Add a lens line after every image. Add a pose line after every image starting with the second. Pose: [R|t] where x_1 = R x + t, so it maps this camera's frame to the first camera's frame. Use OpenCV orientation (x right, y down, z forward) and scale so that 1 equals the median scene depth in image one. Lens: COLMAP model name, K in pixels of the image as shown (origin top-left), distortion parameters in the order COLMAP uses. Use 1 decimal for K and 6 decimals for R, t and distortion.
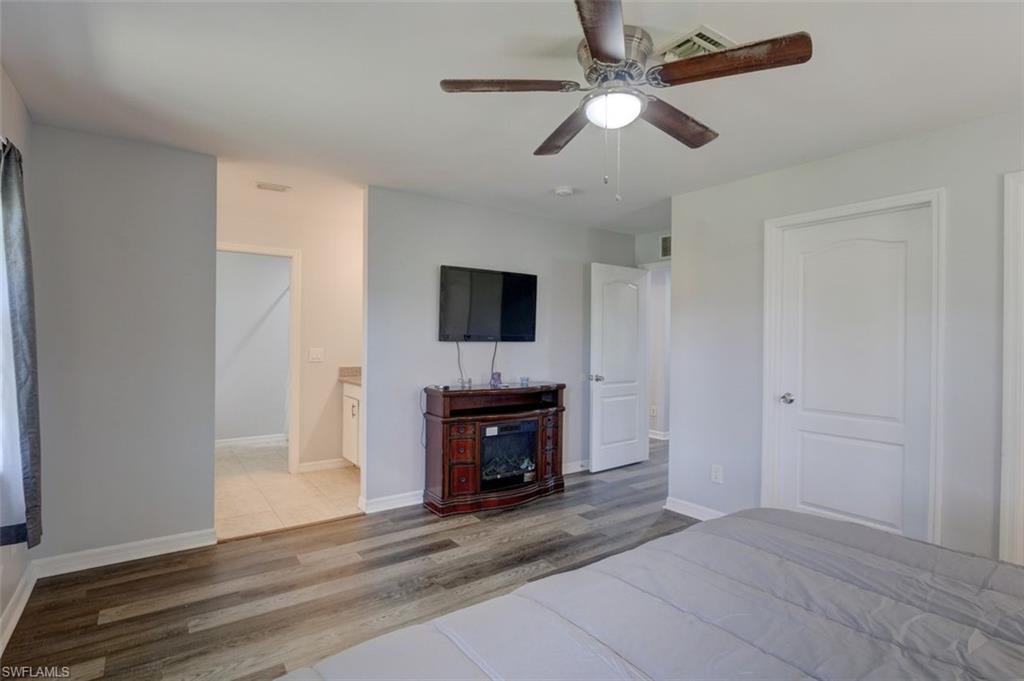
lens RADIAL K [[503.5, 0, 502.8], [0, 503.5, 341.3], [0, 0, 1]] dist [-0.009446, -0.000949]
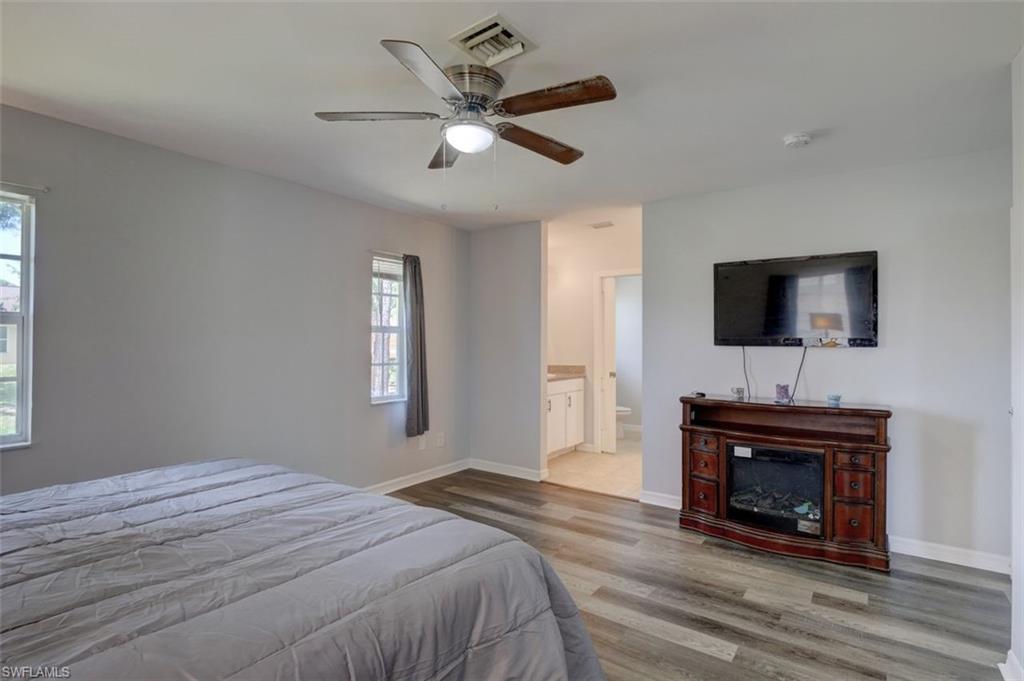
lens RADIAL K [[503.5, 0, 503.4], [0, 503.5, 337.6], [0, 0, 1]] dist [-0.009446, -0.000949]
pose [[0.307515, -0.014341, -0.951435, 0.664340], [-0.005543, 0.999842, -0.016863, 0.003327], [0.951527, 0.010459, 0.307388, 0.357950]]
